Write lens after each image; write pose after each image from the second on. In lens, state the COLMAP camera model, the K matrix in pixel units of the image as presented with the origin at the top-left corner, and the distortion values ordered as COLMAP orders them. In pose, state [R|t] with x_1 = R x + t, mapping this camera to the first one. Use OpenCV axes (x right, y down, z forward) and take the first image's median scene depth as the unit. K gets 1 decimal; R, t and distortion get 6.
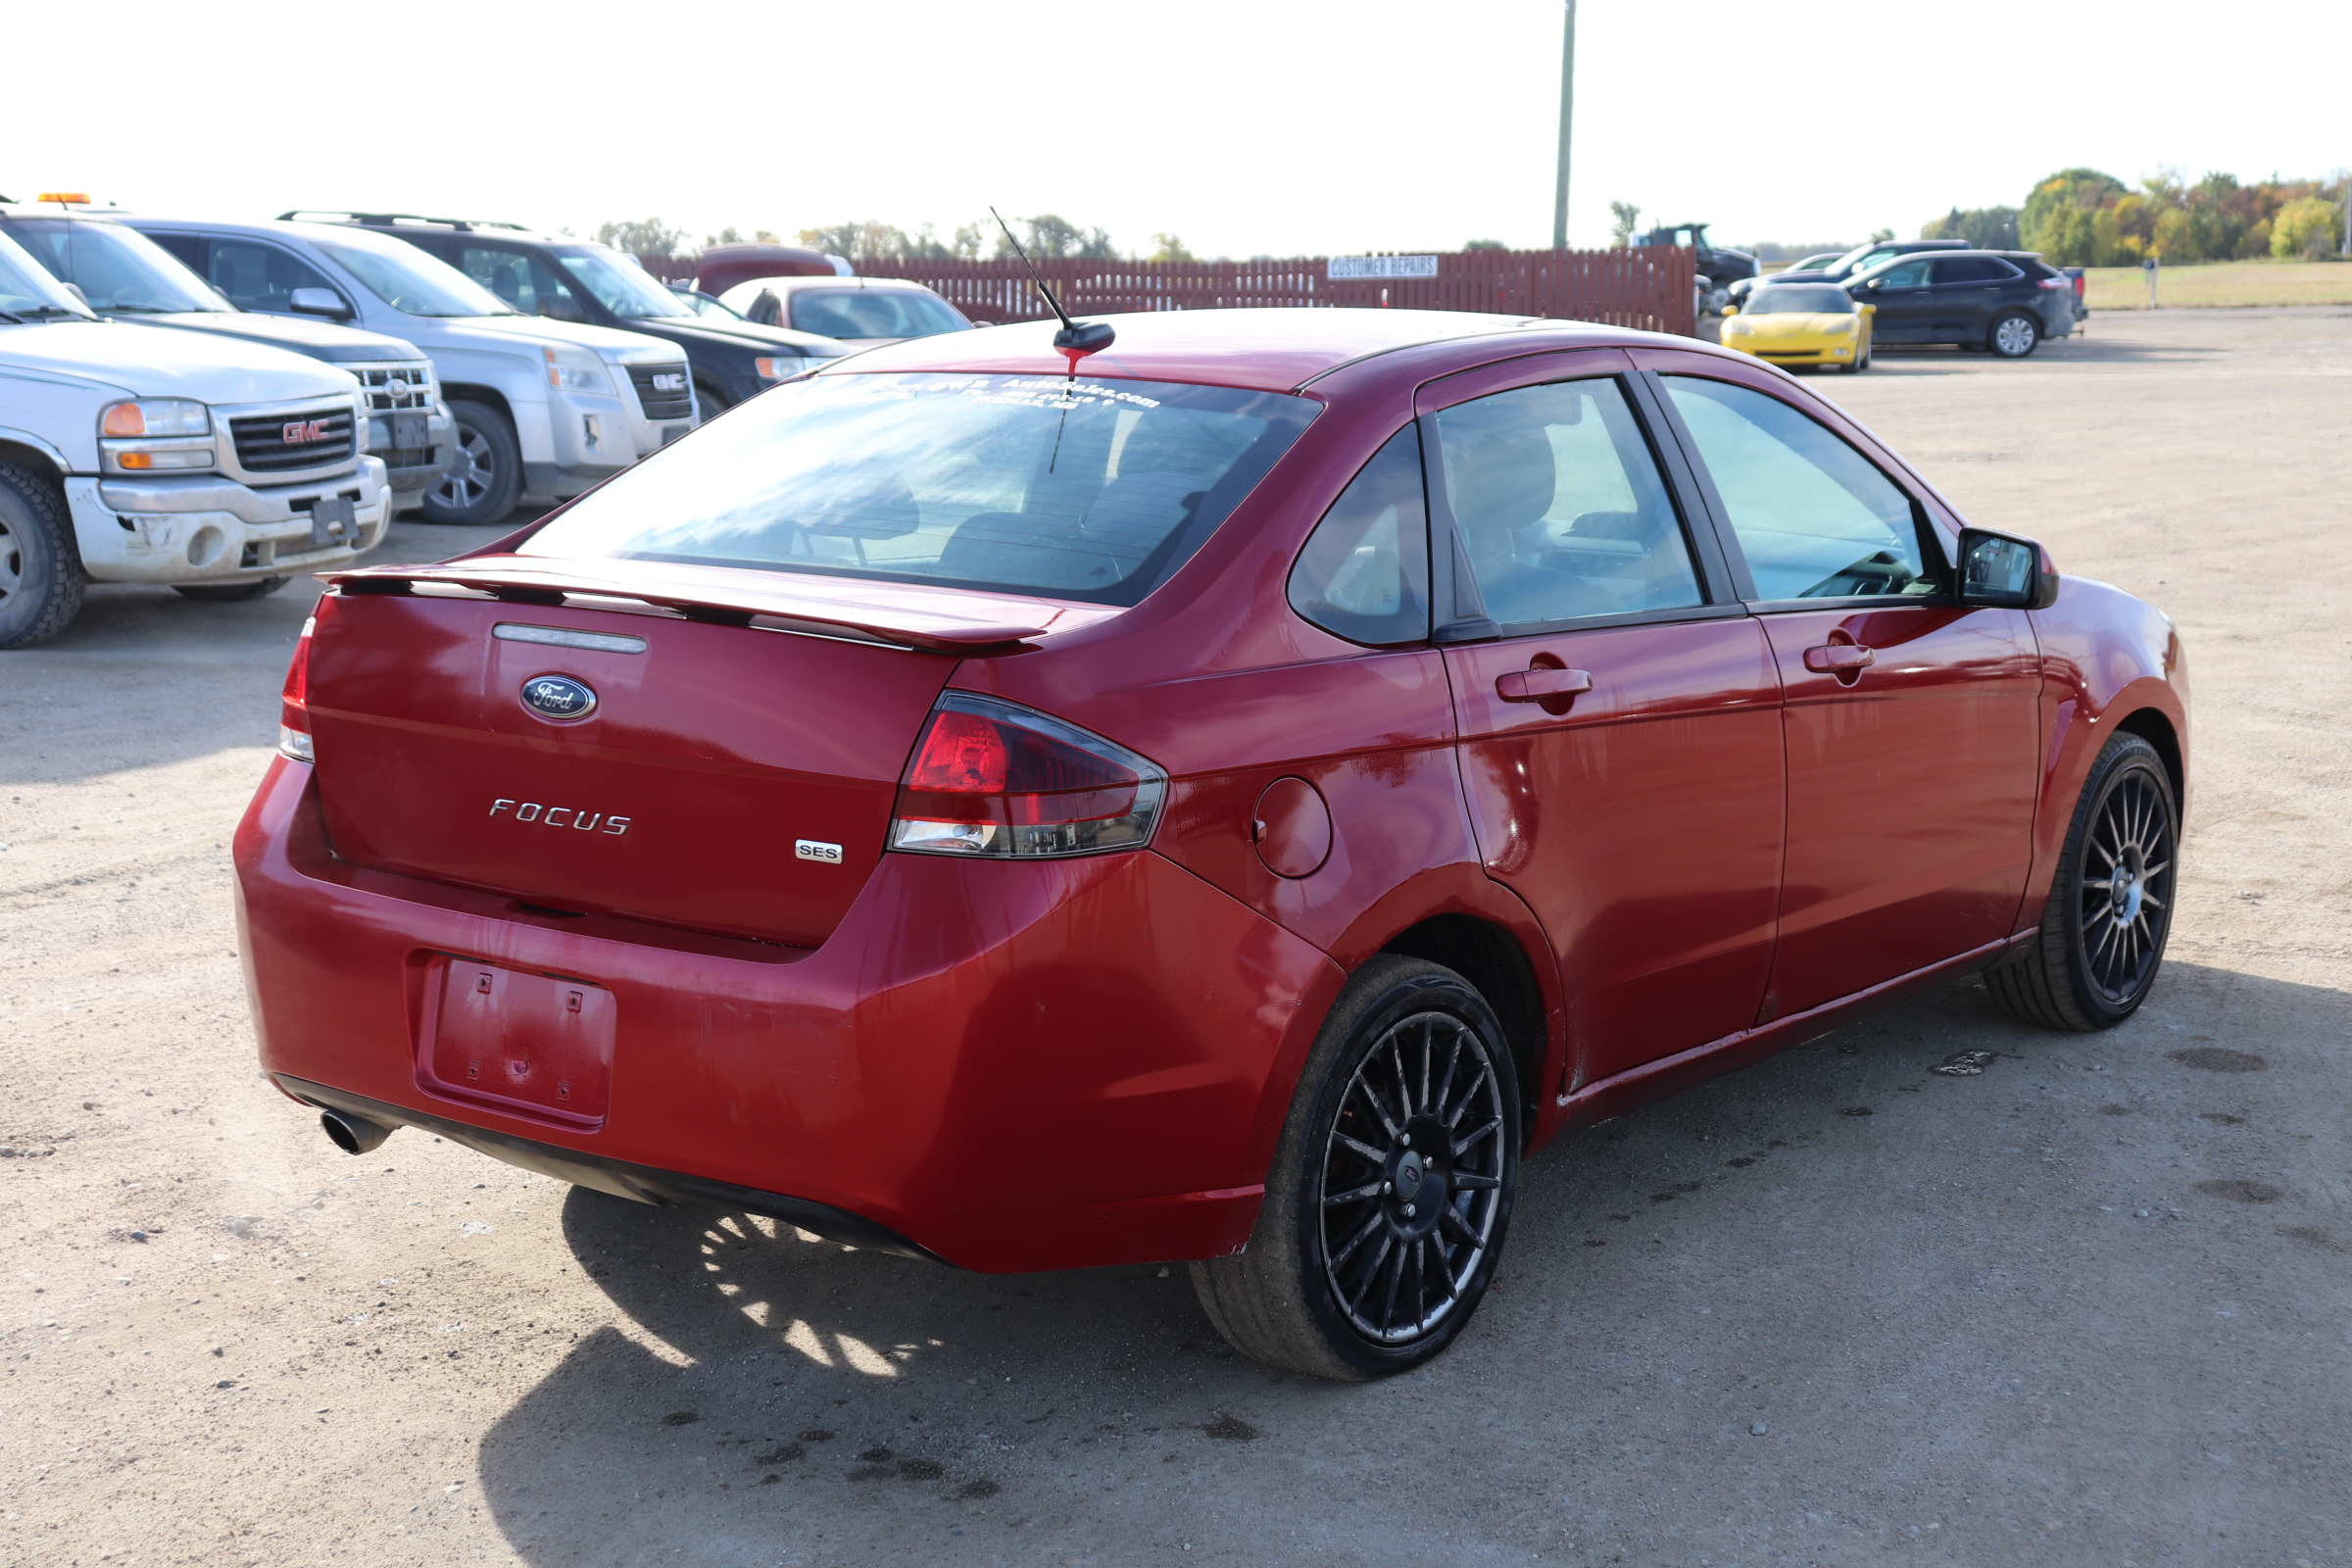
lens RADIAL K [[3175.6, 0, 1178.2], [0, 3175.6, 776.3], [0, 0, 1]] dist [0.058949, 0.000000]
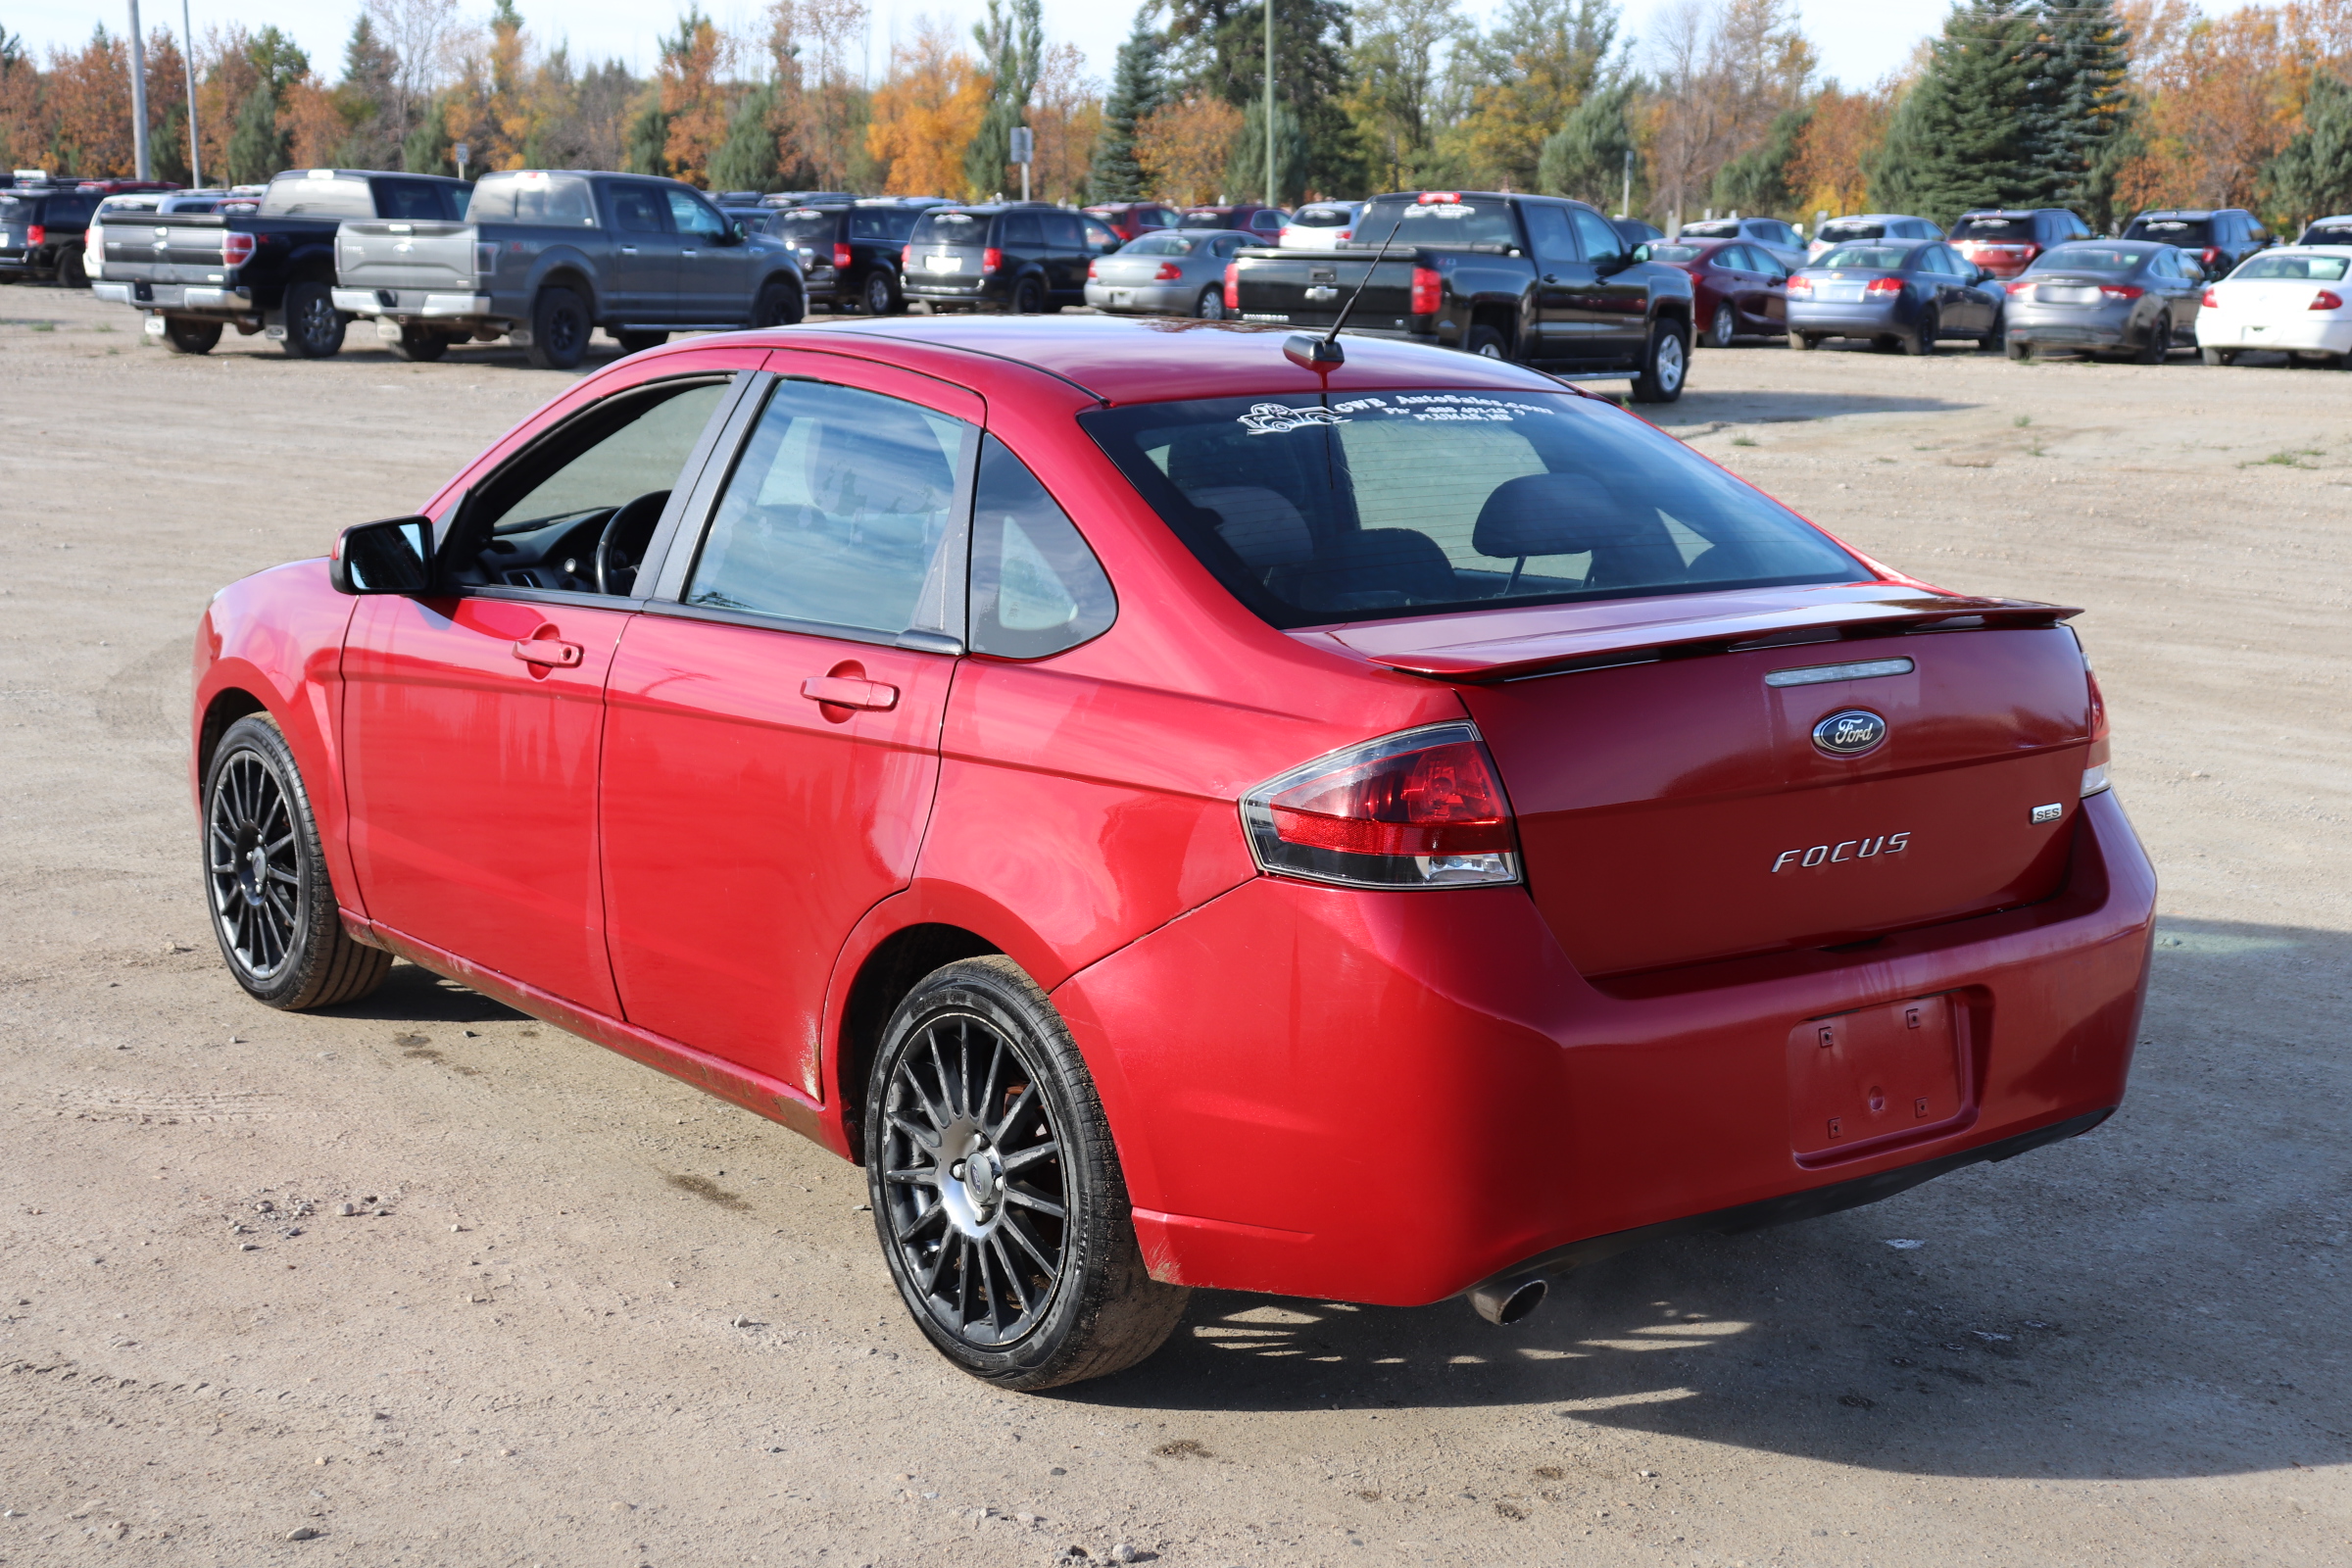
lens RADIAL K [[3086.4, 0, 1164.5], [0, 3086.4, 789.1], [0, 0, 1]] dist [0.103672, 0.000000]
pose [[0.255693, -0.168403, 0.951978, -1.177087], [0.136744, 0.981111, 0.136829, -0.169265], [-0.957038, 0.095191, 0.273891, 0.940452]]
